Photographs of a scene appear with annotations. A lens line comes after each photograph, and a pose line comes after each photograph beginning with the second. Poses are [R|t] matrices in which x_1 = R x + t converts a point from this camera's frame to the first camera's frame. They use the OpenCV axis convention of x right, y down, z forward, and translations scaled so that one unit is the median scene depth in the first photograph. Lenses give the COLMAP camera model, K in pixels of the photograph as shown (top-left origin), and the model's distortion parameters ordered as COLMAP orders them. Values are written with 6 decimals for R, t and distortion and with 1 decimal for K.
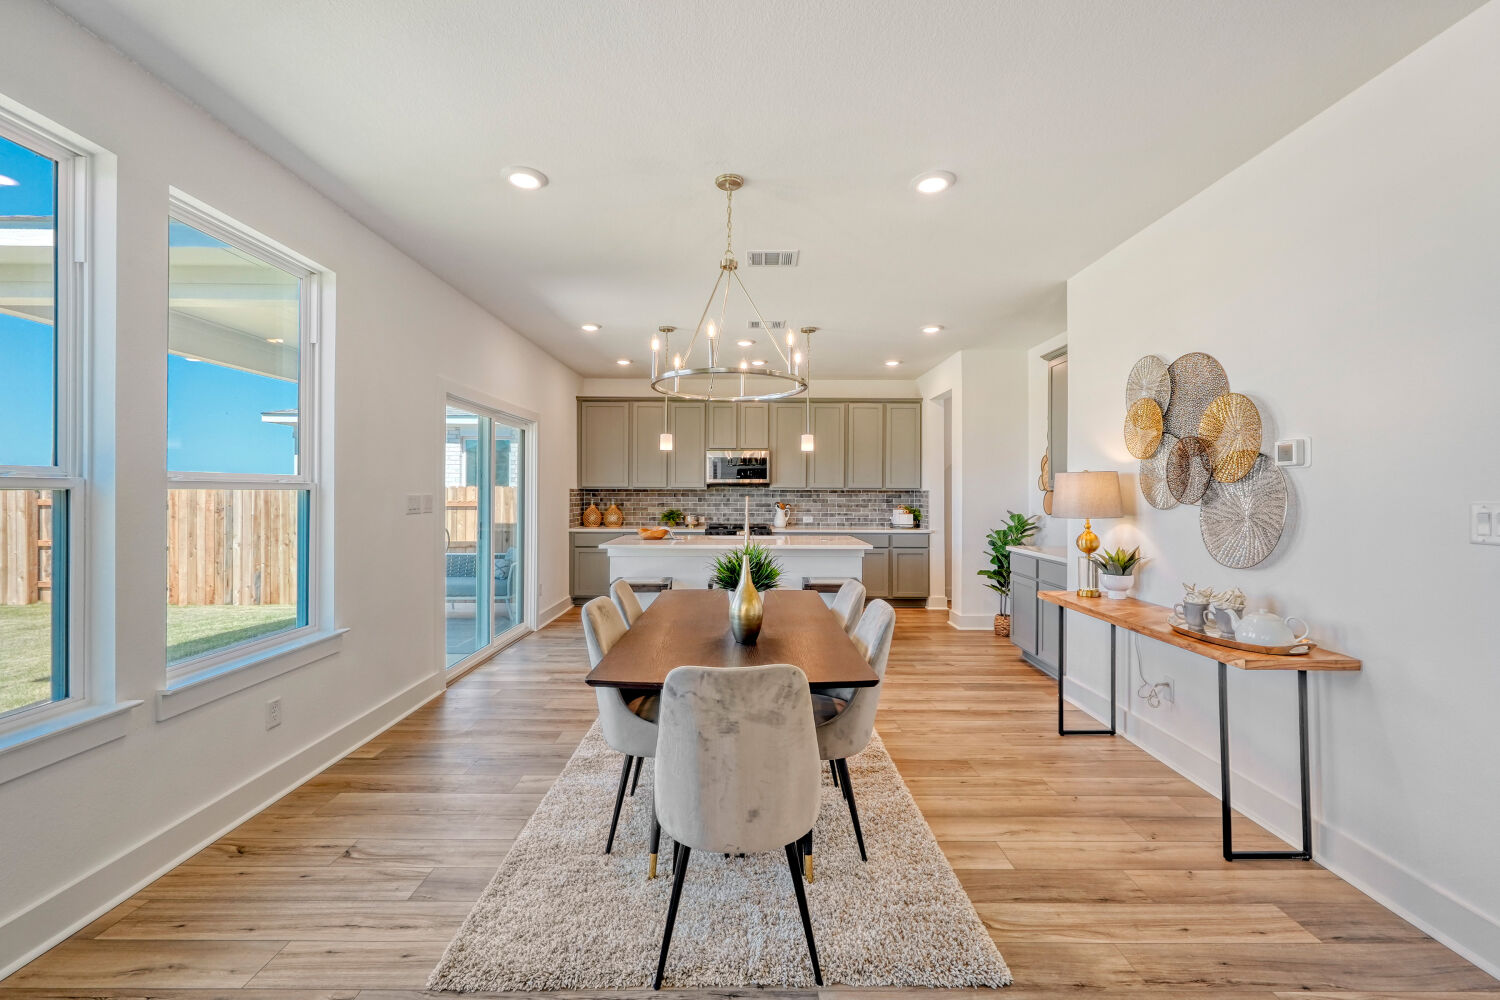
lens RADIAL K [[632.6, 0, 749.1], [0, 632.6, 492.9], [0, 0, 1]] dist [-0.001097, -0.000057]
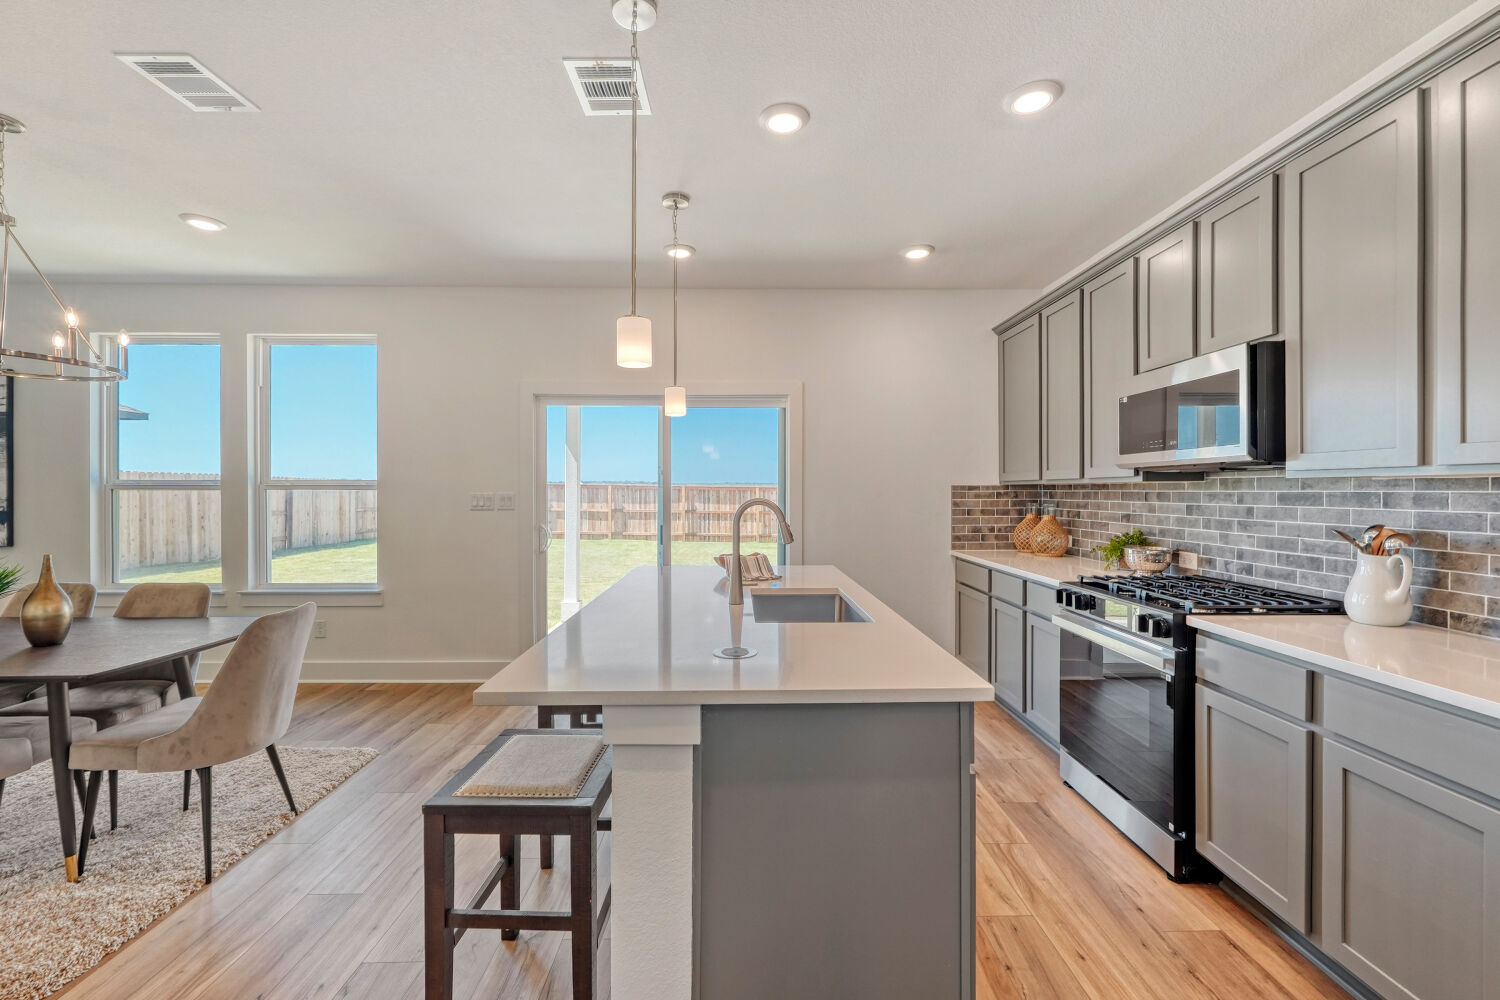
lens RADIAL K [[632.6, 0, 742.4], [0, 632.6, 493.3], [0, 0, 1]] dist [-0.001097, -0.000057]
pose [[0.008840, 0.000515, -0.999961, 0.299255], [-0.003887, 0.999992, 0.000481, 0.002412], [0.999953, 0.003883, 0.008842, 0.729095]]
